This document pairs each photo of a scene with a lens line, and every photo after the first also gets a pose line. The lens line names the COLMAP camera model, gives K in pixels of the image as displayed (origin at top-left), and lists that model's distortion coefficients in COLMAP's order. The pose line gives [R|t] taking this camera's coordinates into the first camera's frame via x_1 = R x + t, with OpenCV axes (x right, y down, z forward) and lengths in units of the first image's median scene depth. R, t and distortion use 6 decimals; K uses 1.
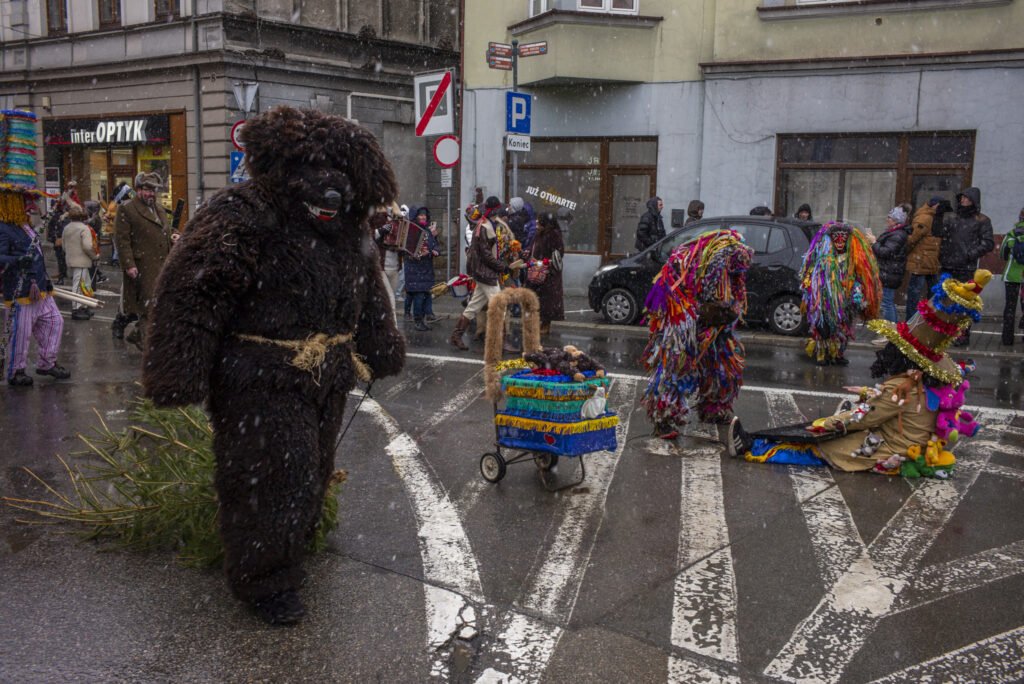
lens RADIAL K [[1017.4, 0, 510.4], [0, 1017.4, 342.2], [0, 0, 1]] dist [0.031604, 0.000000]
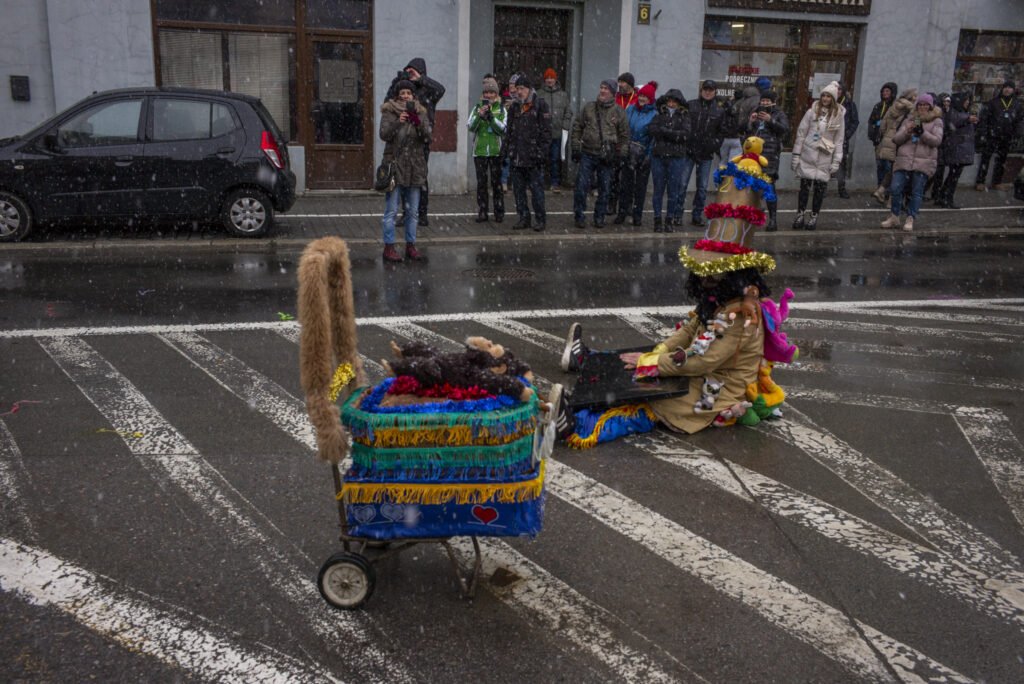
lens RADIAL K [[1017.4, 0, 512.7], [0, 1017.4, 340.9], [0, 0, 1]] dist [0.031604, 0.000000]
pose [[0.733289, -0.162169, 0.660294, -0.277208], [0.079501, 0.984928, 0.153610, -0.073926], [-0.675253, -0.060147, 0.735129, 0.544132]]
